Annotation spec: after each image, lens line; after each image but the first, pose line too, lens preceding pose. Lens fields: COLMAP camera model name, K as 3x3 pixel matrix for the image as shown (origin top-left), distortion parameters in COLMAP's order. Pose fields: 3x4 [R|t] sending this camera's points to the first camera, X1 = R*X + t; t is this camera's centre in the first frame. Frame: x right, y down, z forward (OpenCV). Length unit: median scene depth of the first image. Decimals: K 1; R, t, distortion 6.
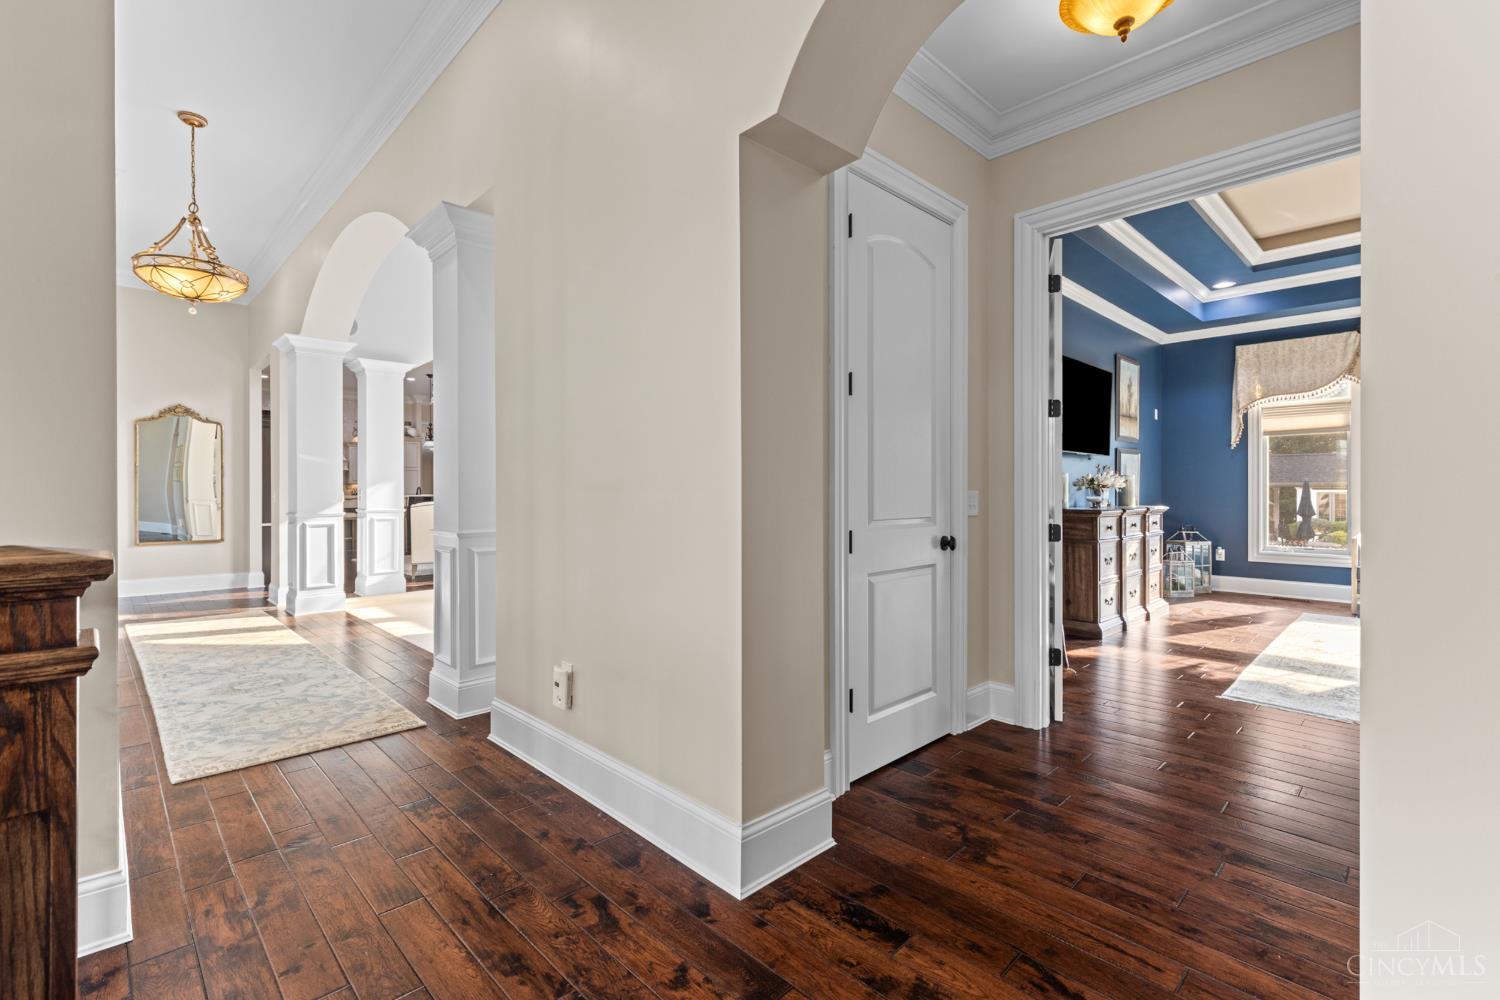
lens RADIAL K [[674.9, 0, 738.1], [0, 674.9, 487.4], [0, 0, 1]] dist [0.004029, 0.000286]
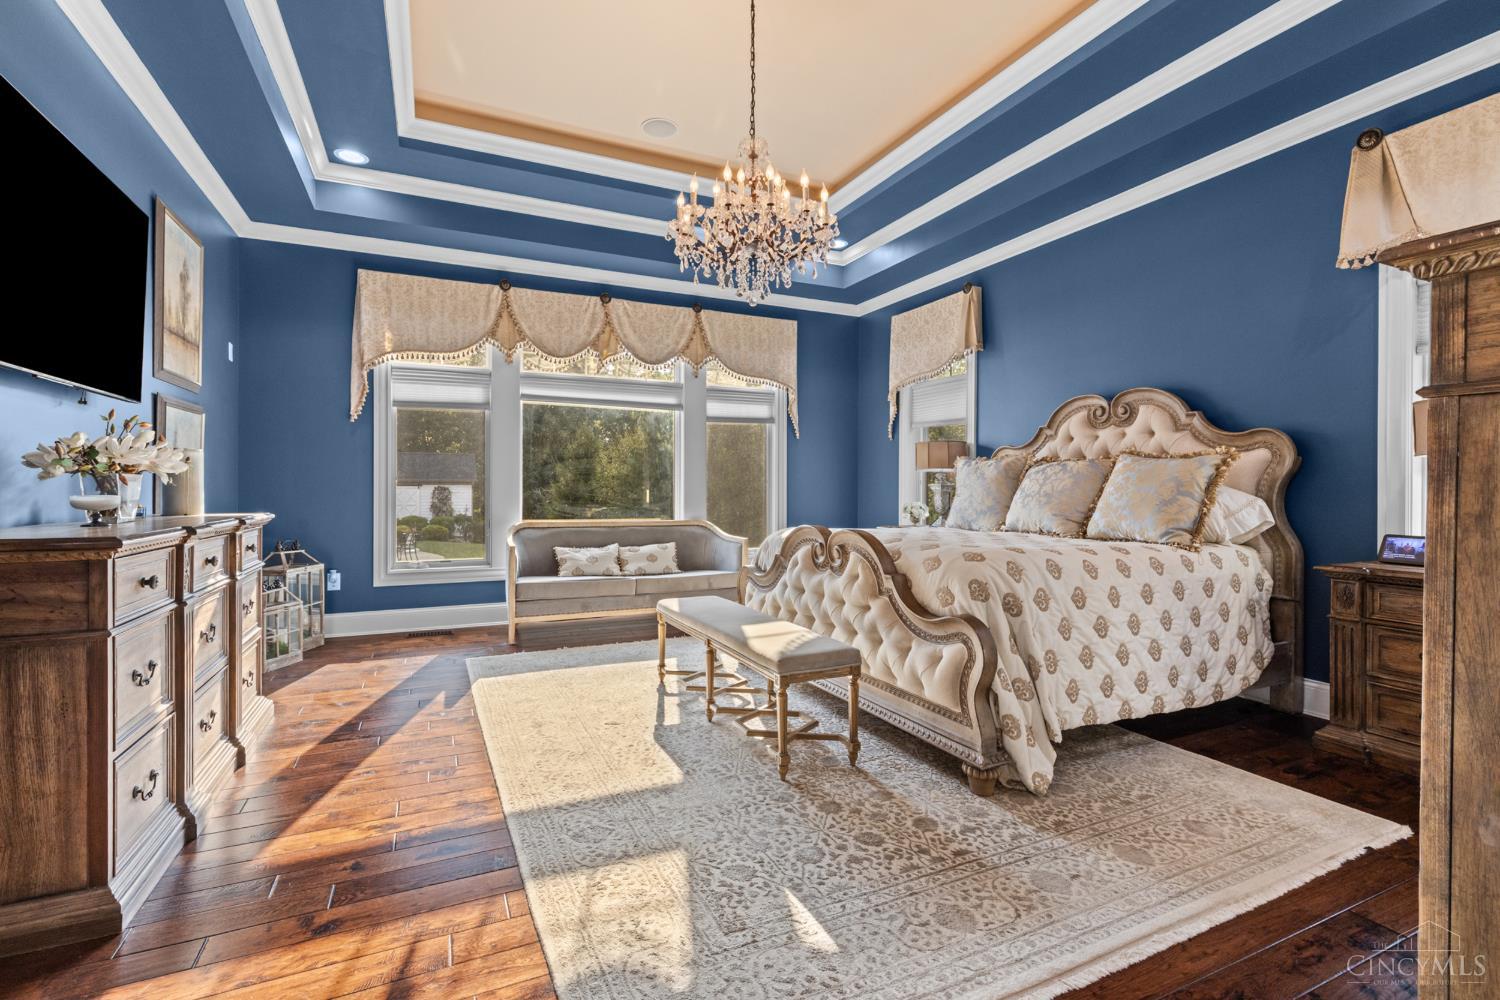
lens RADIAL K [[678.6, 0, 744.4], [0, 678.6, 487.3], [0, 0, 1]] dist [0.008009, 0.000013]
pose [[0.324924, -0.000060, 0.945740, 0.259521], [-0.005734, 0.999981, 0.002034, 0.005505], [-0.945723, -0.006084, 0.324917, 0.488667]]
